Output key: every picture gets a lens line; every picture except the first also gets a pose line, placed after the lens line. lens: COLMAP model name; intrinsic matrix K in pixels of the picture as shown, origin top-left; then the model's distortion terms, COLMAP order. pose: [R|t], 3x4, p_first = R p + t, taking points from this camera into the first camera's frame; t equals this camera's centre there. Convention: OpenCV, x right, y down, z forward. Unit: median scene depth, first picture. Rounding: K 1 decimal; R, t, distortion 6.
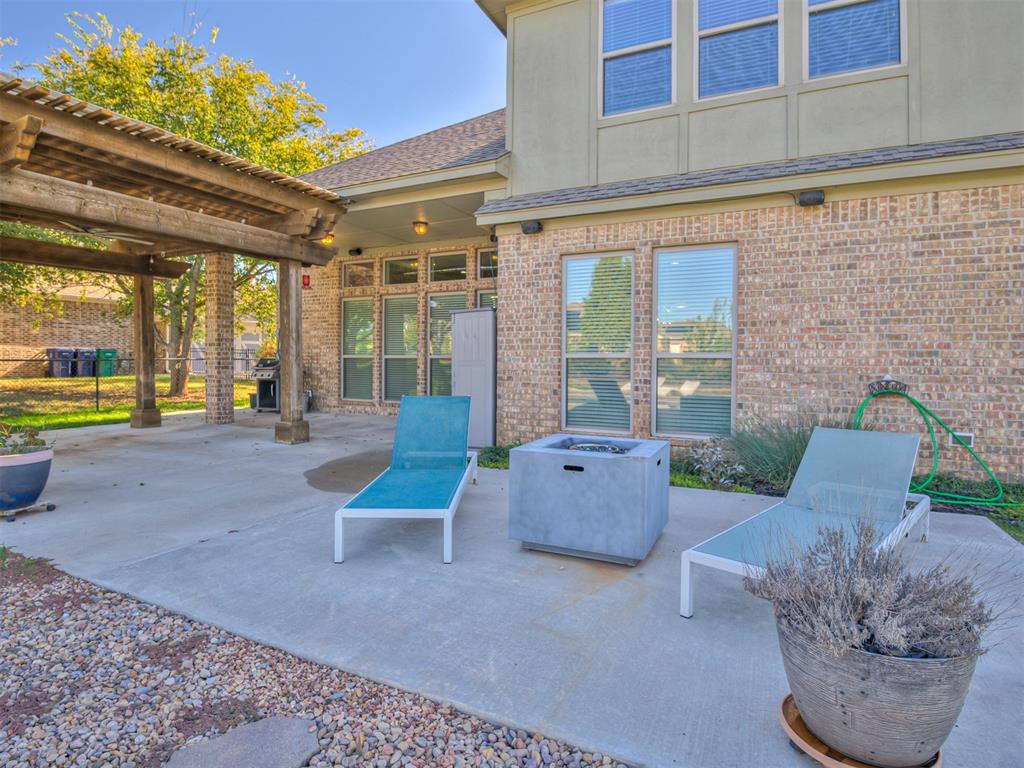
lens RADIAL K [[512.1, 0, 536.4], [0, 512.1, 371.8], [0, 0, 1]] dist [-0.028194, -0.000772]
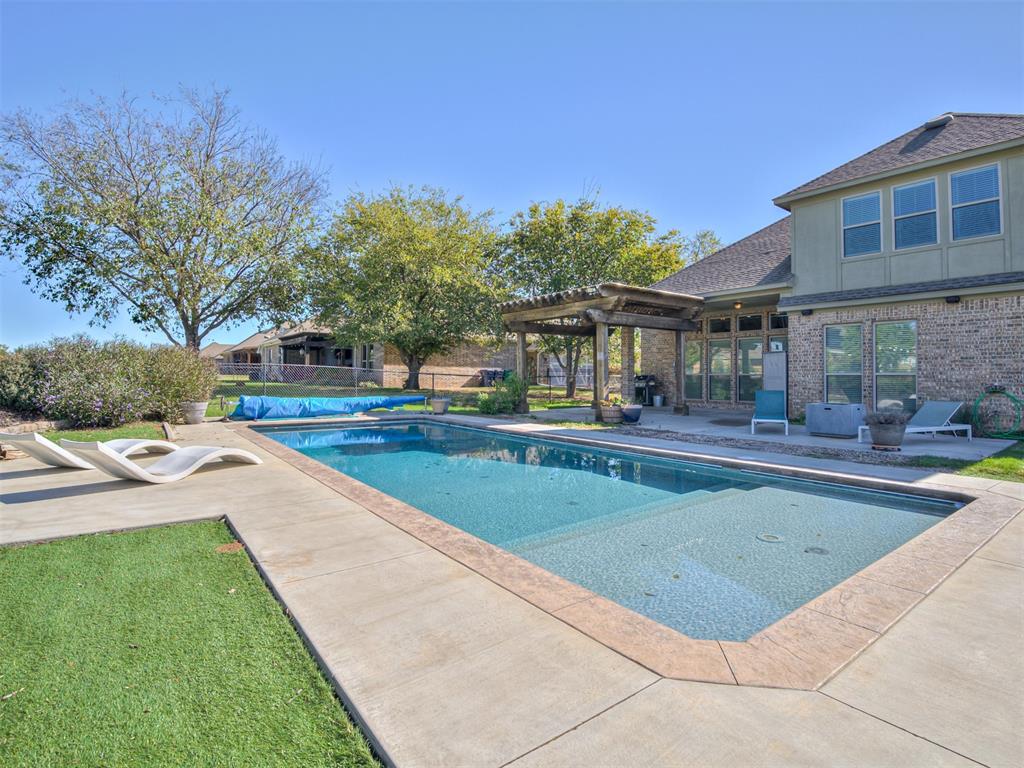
lens RADIAL K [[511.8, 0, 519.2], [0, 511.8, 367.4], [0, 0, 1]] dist [-0.048310, -0.000652]
pose [[0.872562, -0.011436, -0.488369, -0.030991], [-0.006926, 0.999336, -0.035775, 0.021392], [0.488454, 0.034598, 0.871904, -1.329178]]
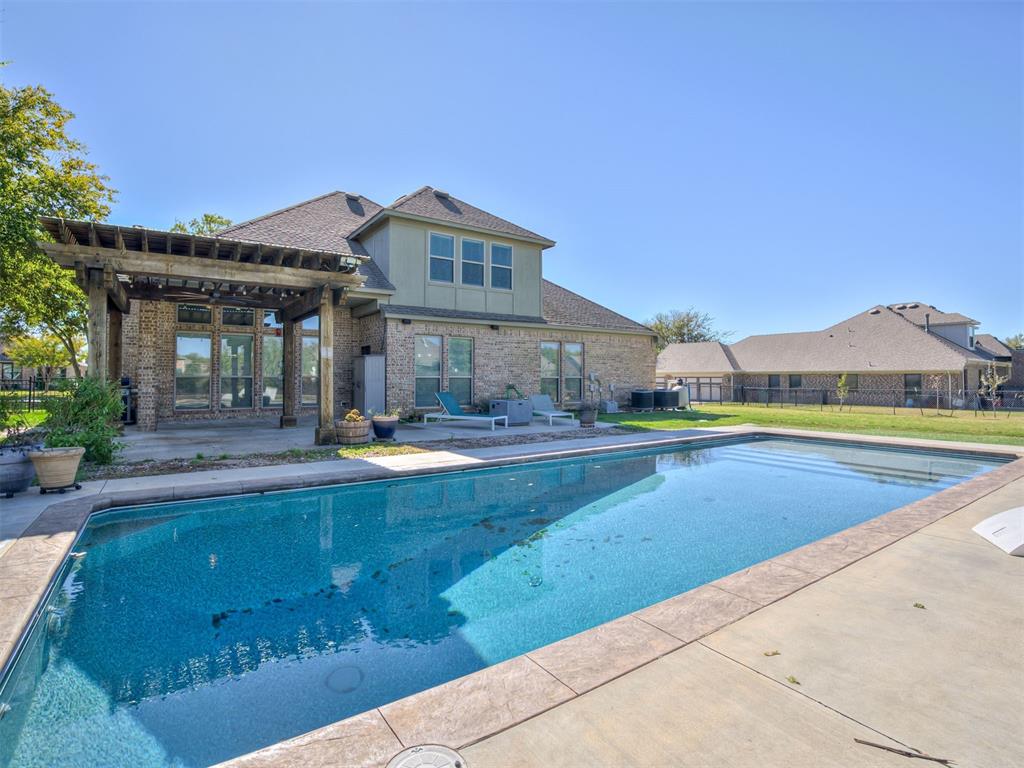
lens RADIAL K [[511.8, 0, 485.1], [0, 511.8, 372.0], [0, 0, 1]] dist [-0.048310, -0.000652]
pose [[0.537873, 0.001685, 0.843024, -1.748569], [0.019028, 0.999719, -0.014139, -0.014152], [-0.842811, 0.023646, 0.537690, -0.536646]]
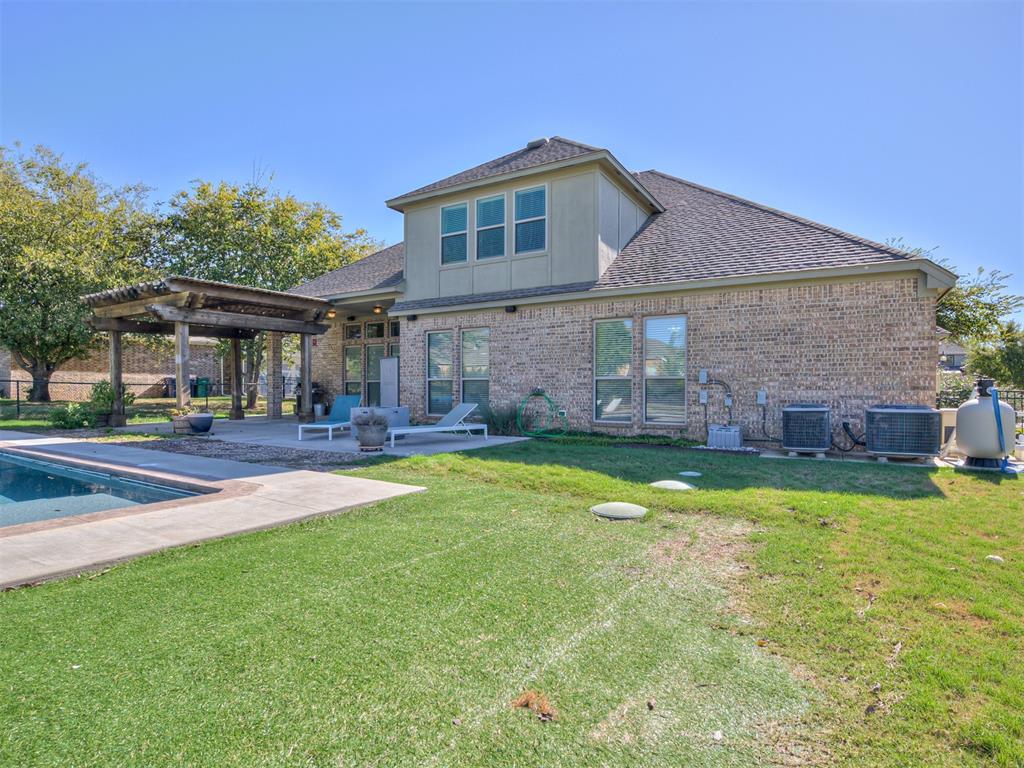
lens RADIAL K [[537.5, 0, 545.9], [0, 537.5, 394.0], [0, 0, 1]] dist [-0.041373, -0.001026]
pose [[0.994446, -0.005578, -0.105105, 0.756238], [0.004966, 0.999969, -0.006085, 0.043175], [0.105135, 0.005529, 0.994443, -1.102810]]
